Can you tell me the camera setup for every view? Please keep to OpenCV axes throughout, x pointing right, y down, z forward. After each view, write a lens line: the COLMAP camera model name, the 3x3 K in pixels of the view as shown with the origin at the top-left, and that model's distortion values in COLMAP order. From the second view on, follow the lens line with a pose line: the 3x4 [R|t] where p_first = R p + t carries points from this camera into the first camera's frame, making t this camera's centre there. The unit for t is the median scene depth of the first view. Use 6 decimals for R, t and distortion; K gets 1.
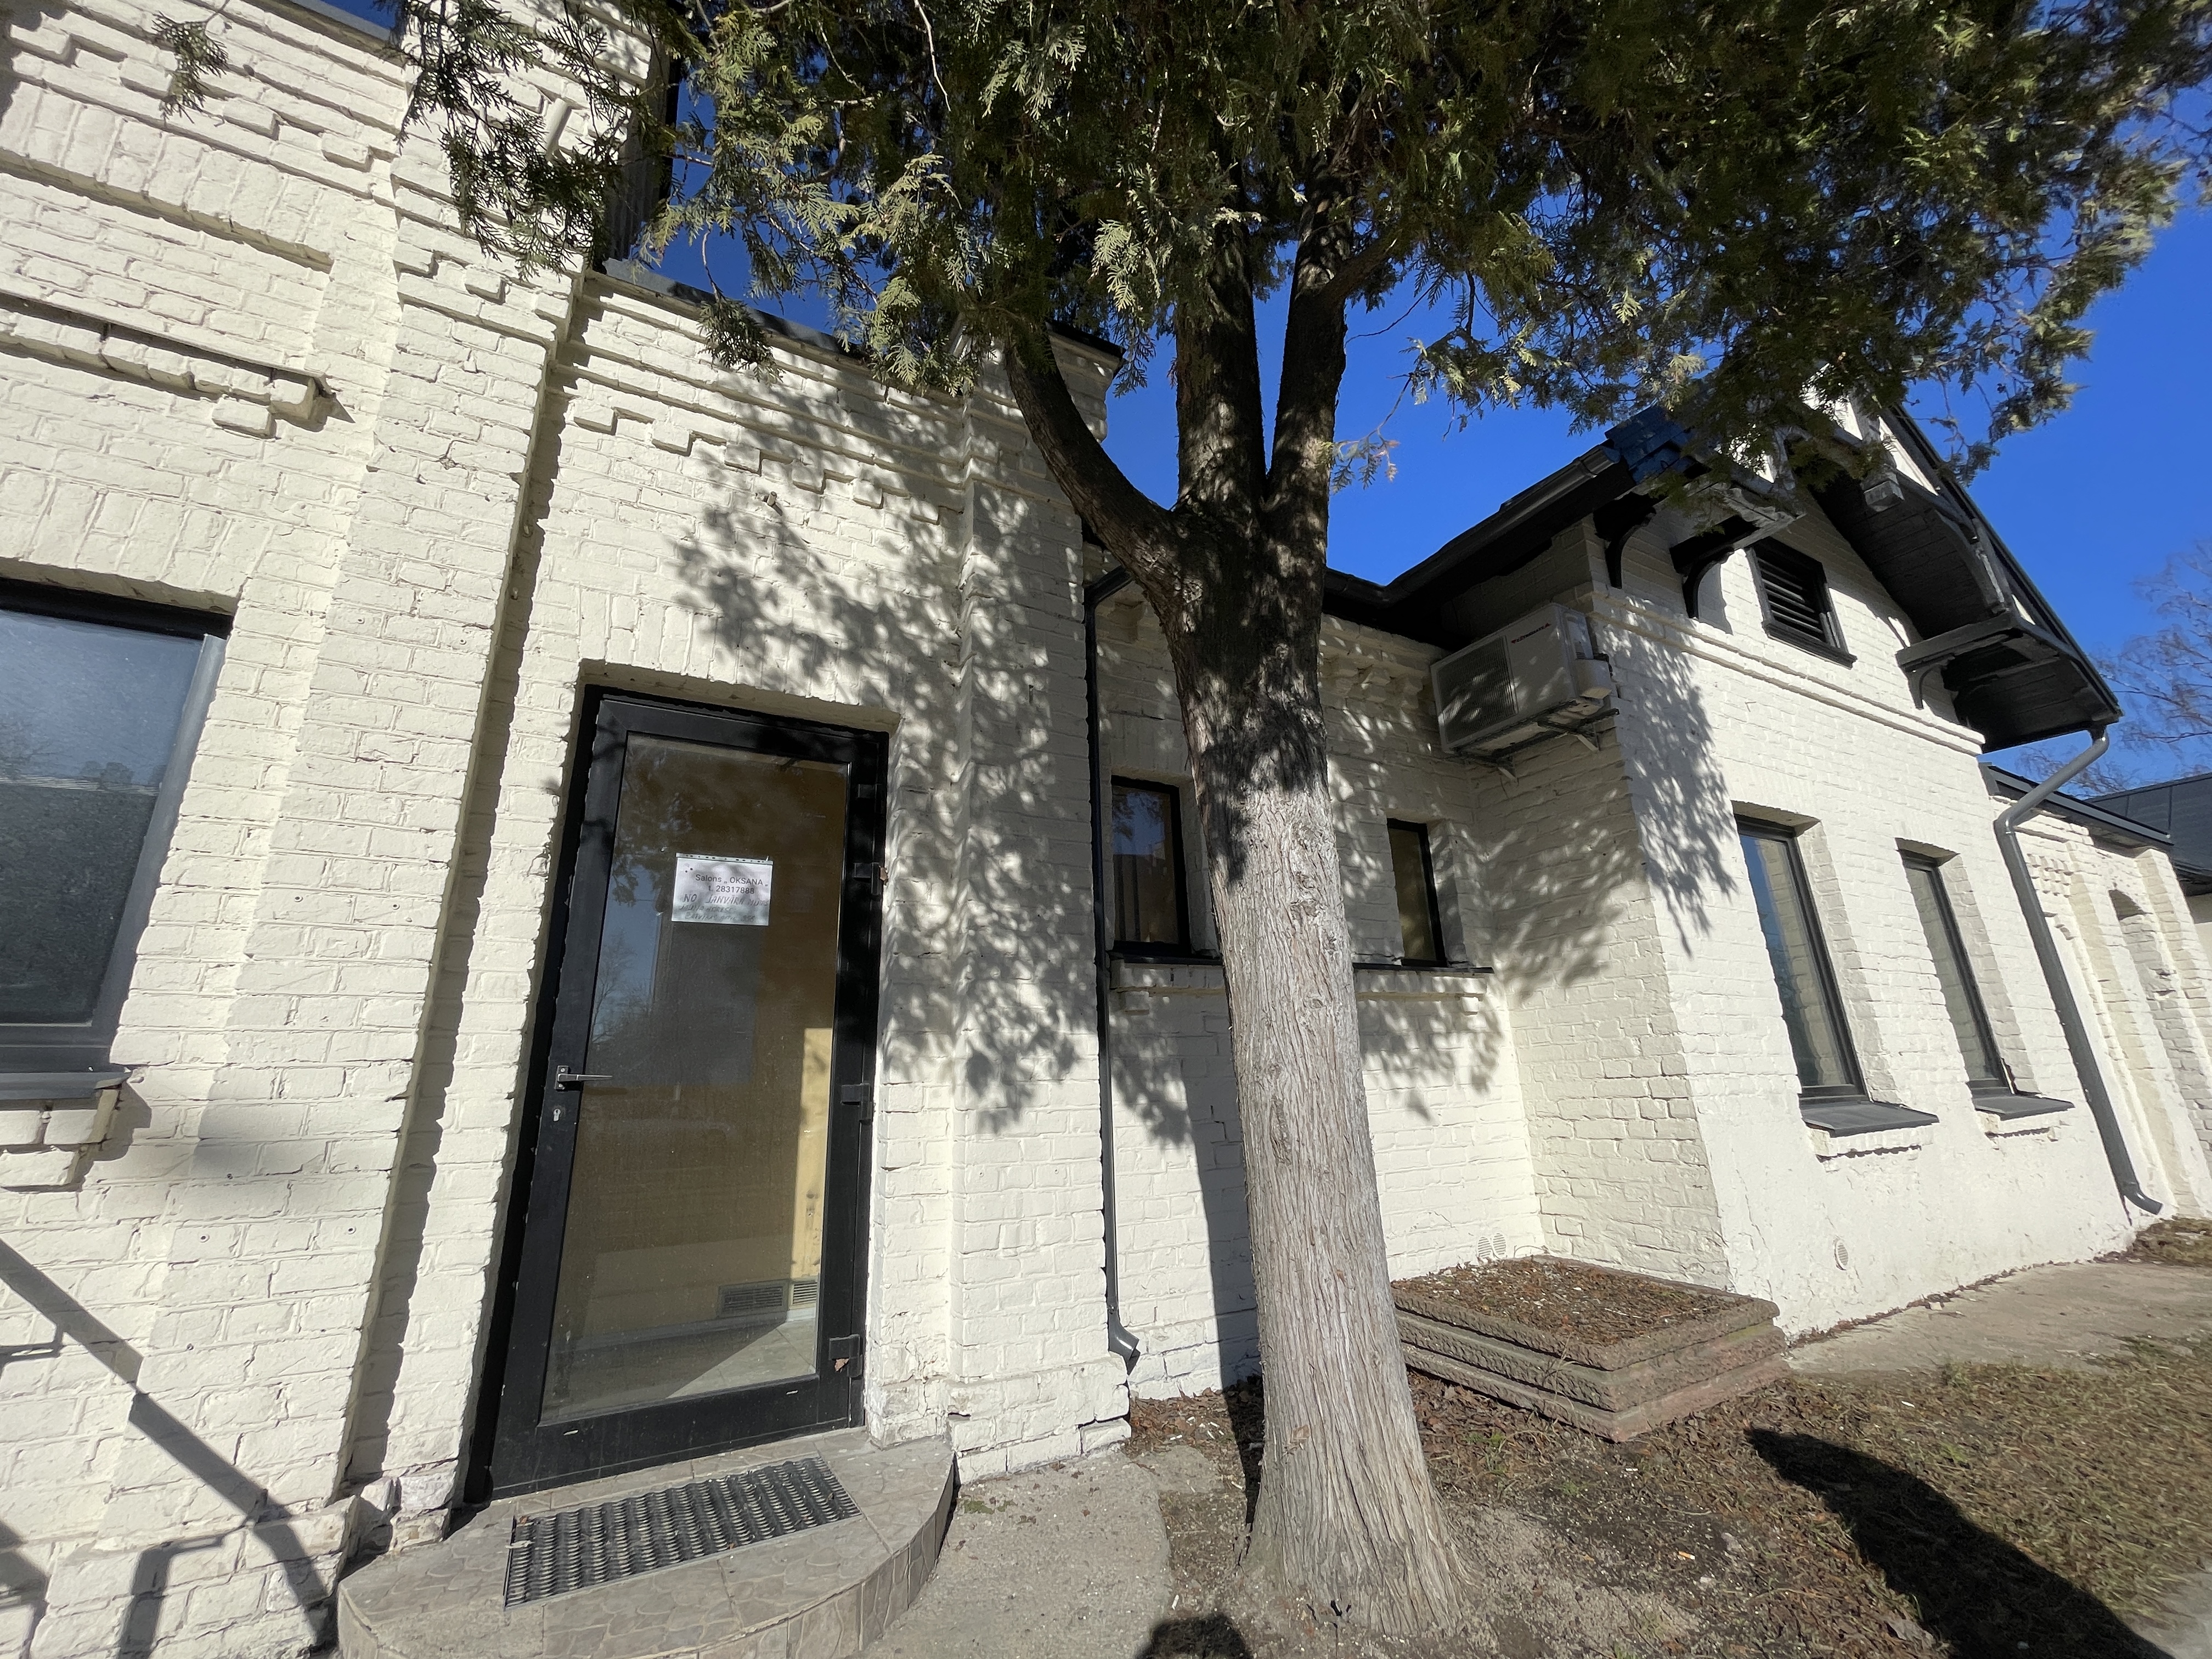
lens RADIAL K [[885.4, 0, 1103.3], [0, 885.4, 817.7], [0, 0, 1]] dist [-0.002799, -0.000103]
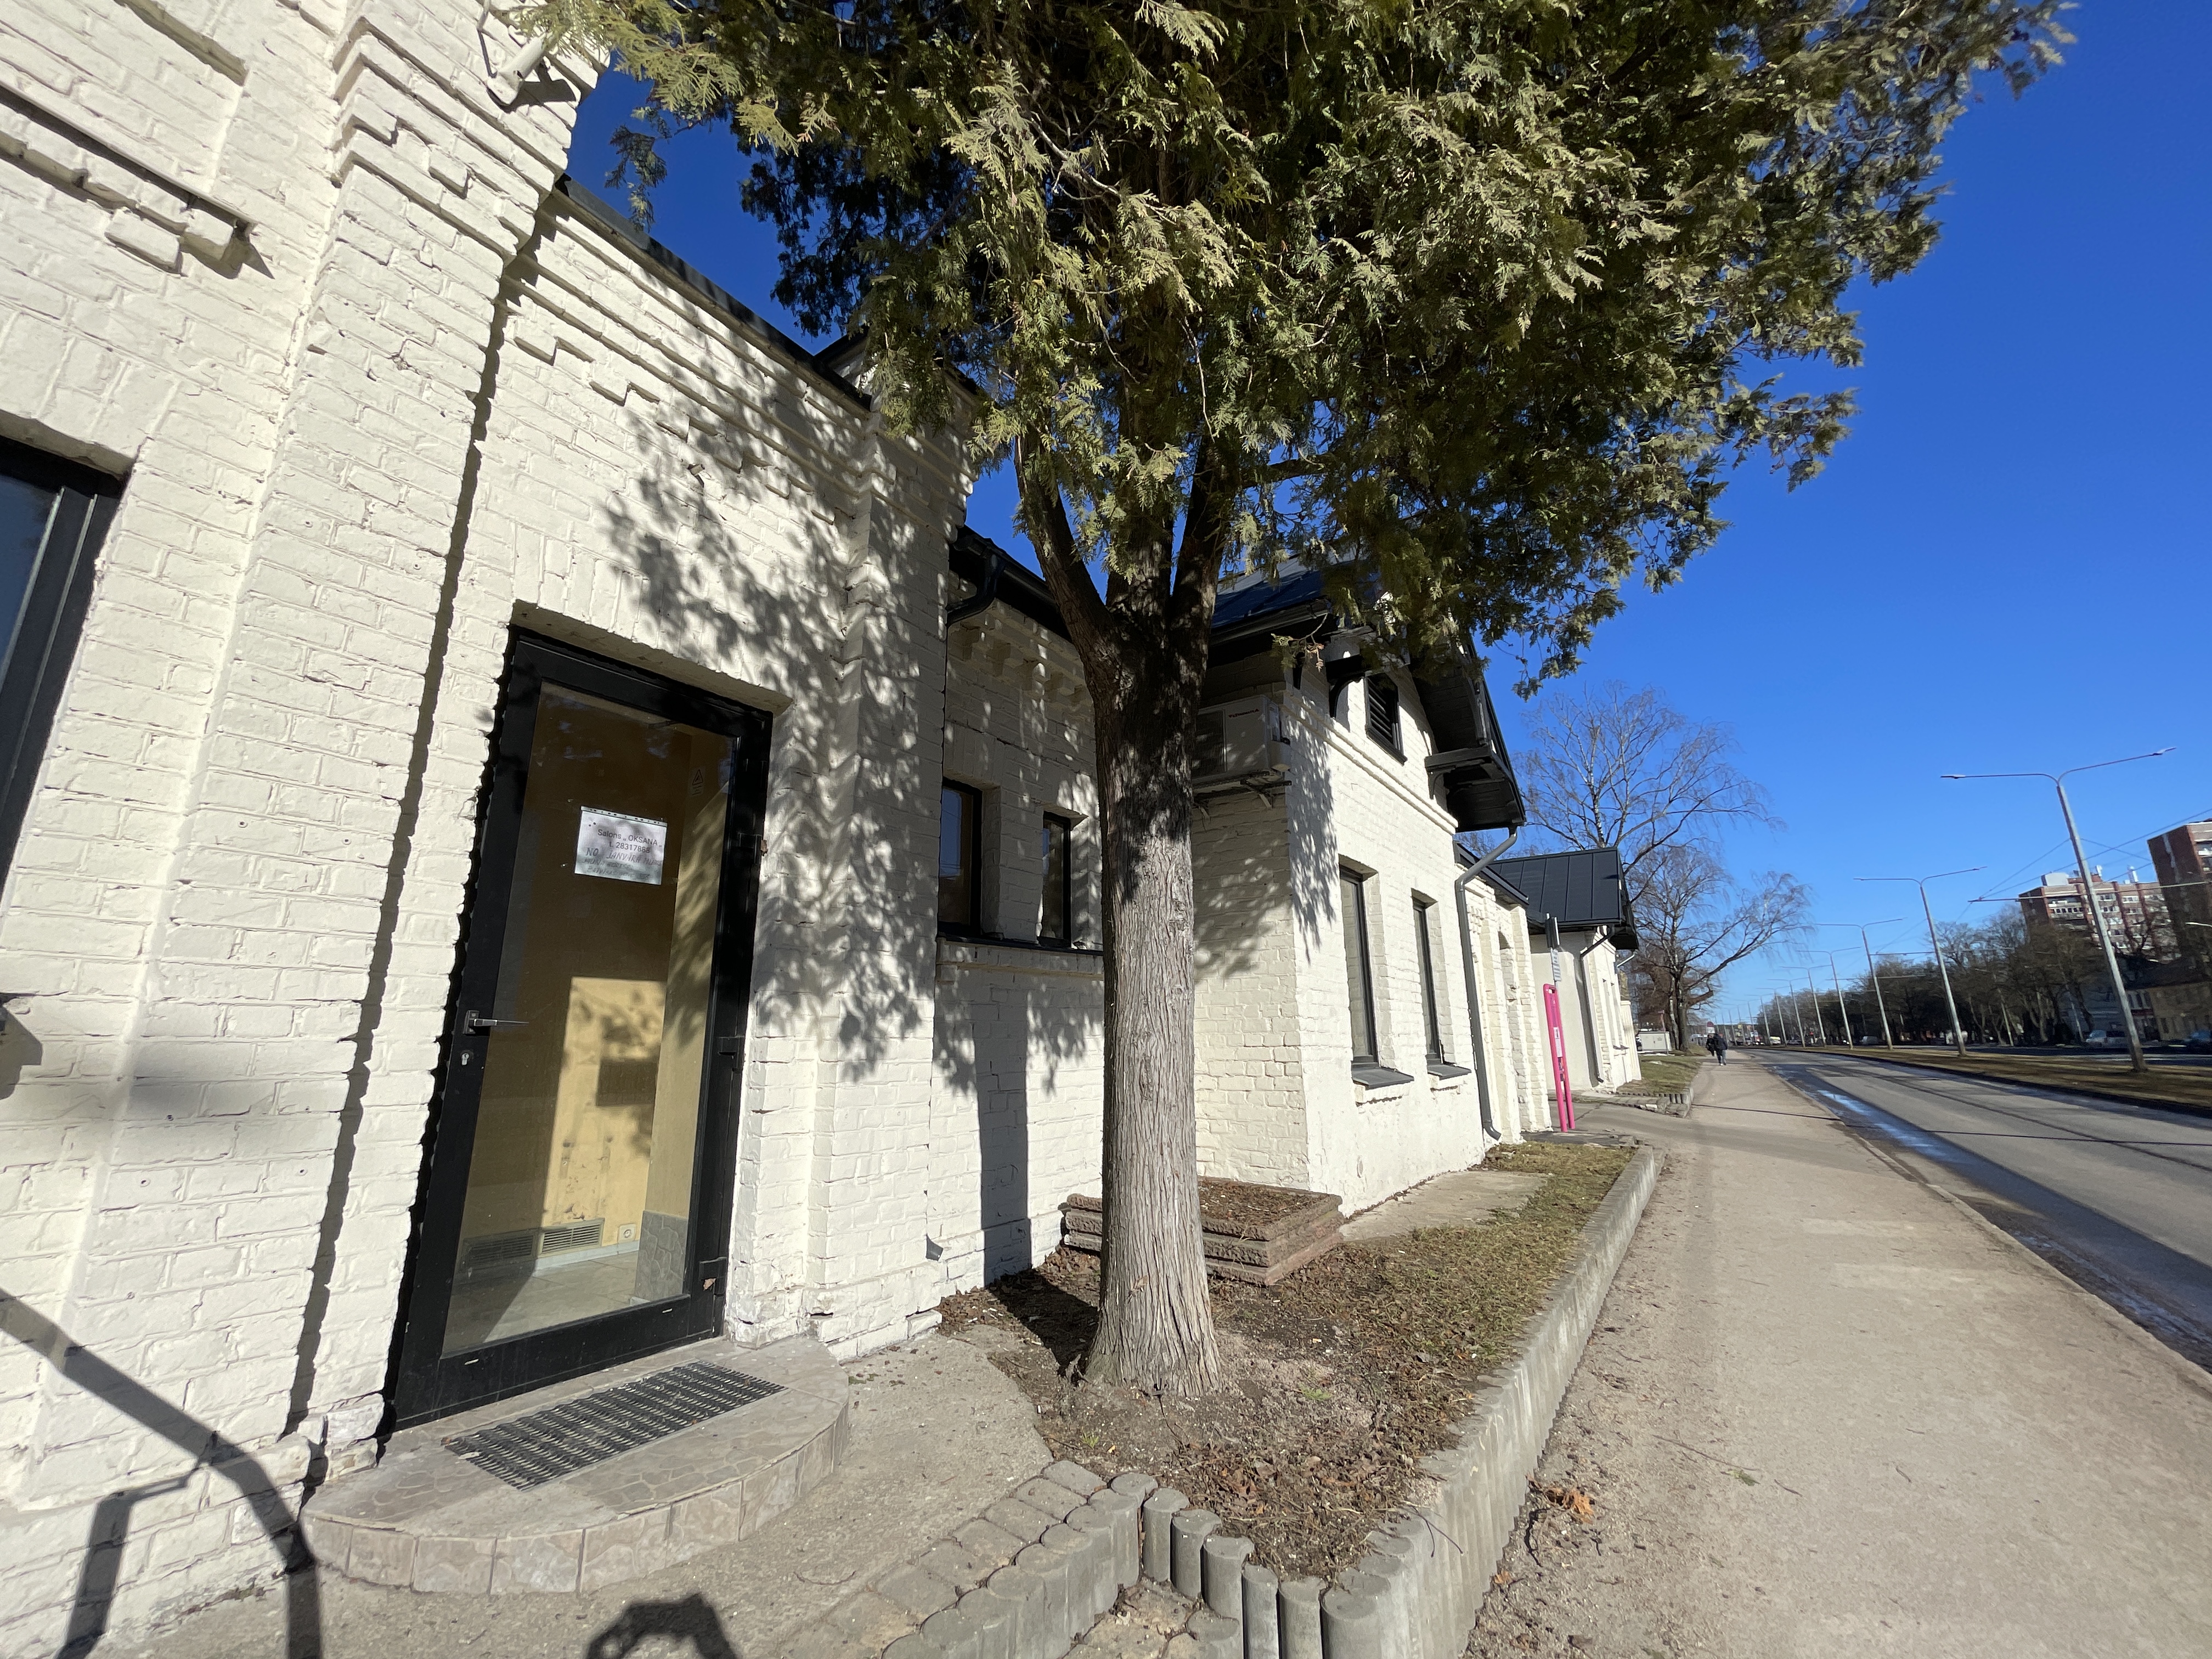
lens RADIAL K [[885.4, 0, 1103.3], [0, 885.4, 817.7], [0, 0, 1]] dist [-0.002799, -0.000103]
pose [[0.891232, 0.134276, 0.433215, -0.401122], [-0.151113, 0.988506, 0.004487, -0.043643], [-0.427633, -0.069463, 0.901280, -0.173598]]
